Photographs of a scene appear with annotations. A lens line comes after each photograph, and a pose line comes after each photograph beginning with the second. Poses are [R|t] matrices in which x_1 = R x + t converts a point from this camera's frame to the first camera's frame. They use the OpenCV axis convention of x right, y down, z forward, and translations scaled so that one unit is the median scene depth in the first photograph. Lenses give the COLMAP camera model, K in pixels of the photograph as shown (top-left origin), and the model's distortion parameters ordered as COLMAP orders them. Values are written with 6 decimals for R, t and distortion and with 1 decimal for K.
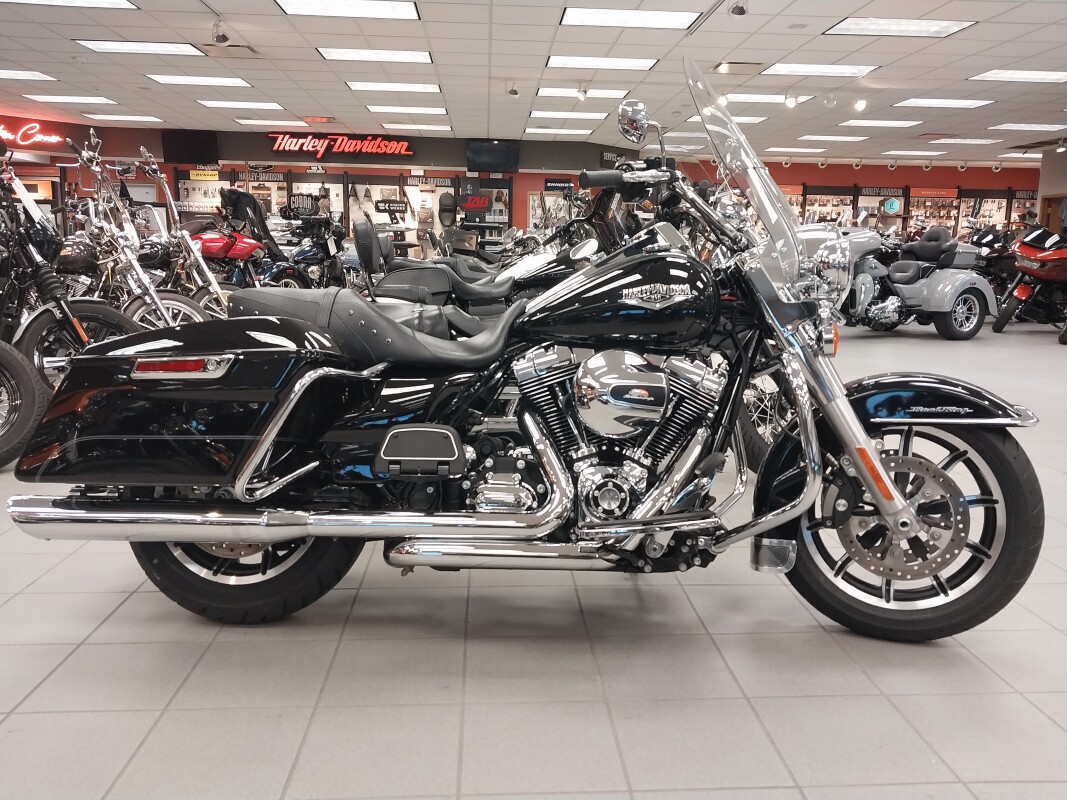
lens RADIAL K [[841.5, 0, 533.5], [0, 841.5, 400.0], [0, 0, 1]] dist [0.000503, 0.000828]
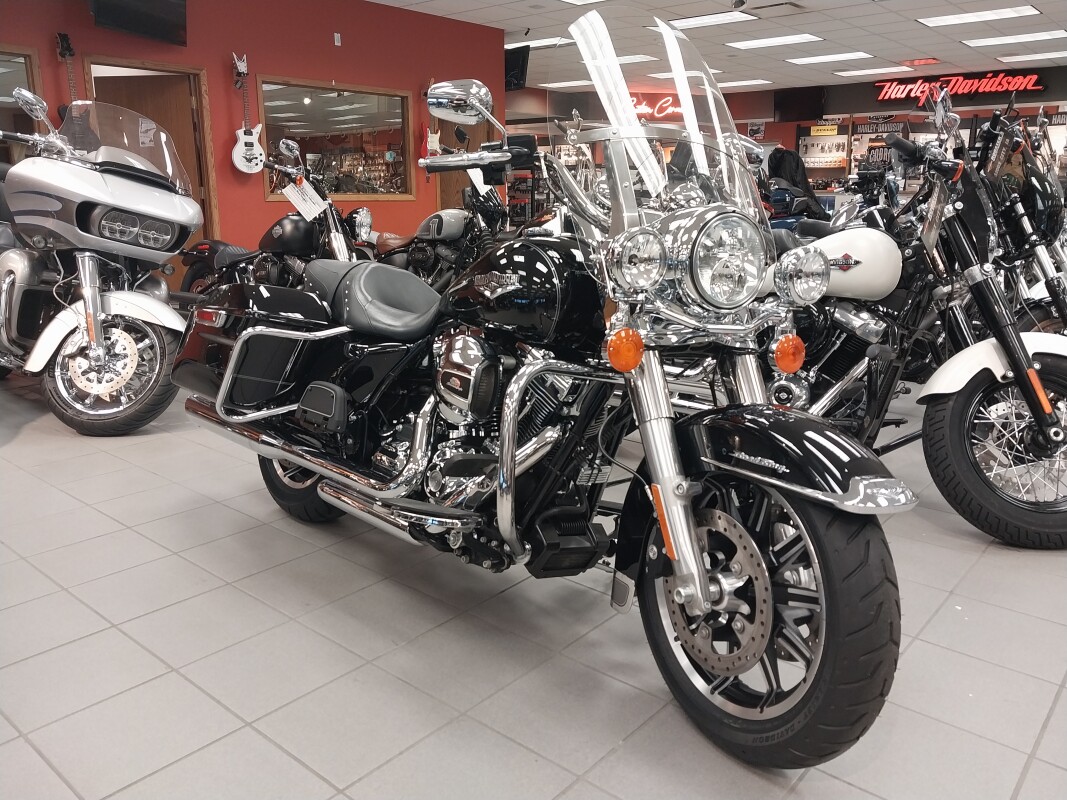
lens RADIAL K [[830.7, 0, 514.1], [0, 830.7, 395.7], [0, 0, 1]] dist [-0.008412, -0.007389]
pose [[0.706115, 0.144290, -0.693240, 0.099642], [-0.107318, 0.989516, 0.096645, -0.010959], [0.699917, 0.006155, 0.714197, 0.041379]]
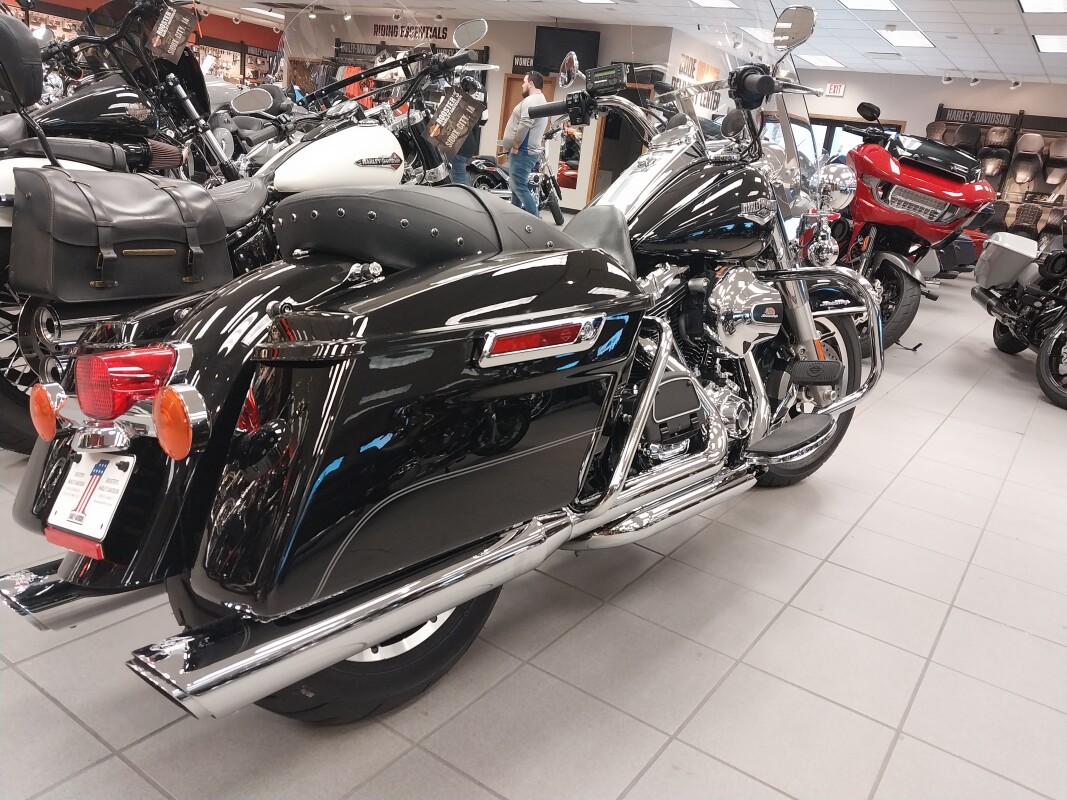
lens RADIAL K [[841.5, 0, 533.5], [0, 841.5, 400.0], [0, 0, 1]] dist [0.000503, 0.000828]
pose [[0.610516, -0.165030, 0.774620, -0.099363], [0.024407, 0.981506, 0.189870, -0.012075], [-0.791628, -0.097012, 0.603253, 0.070778]]
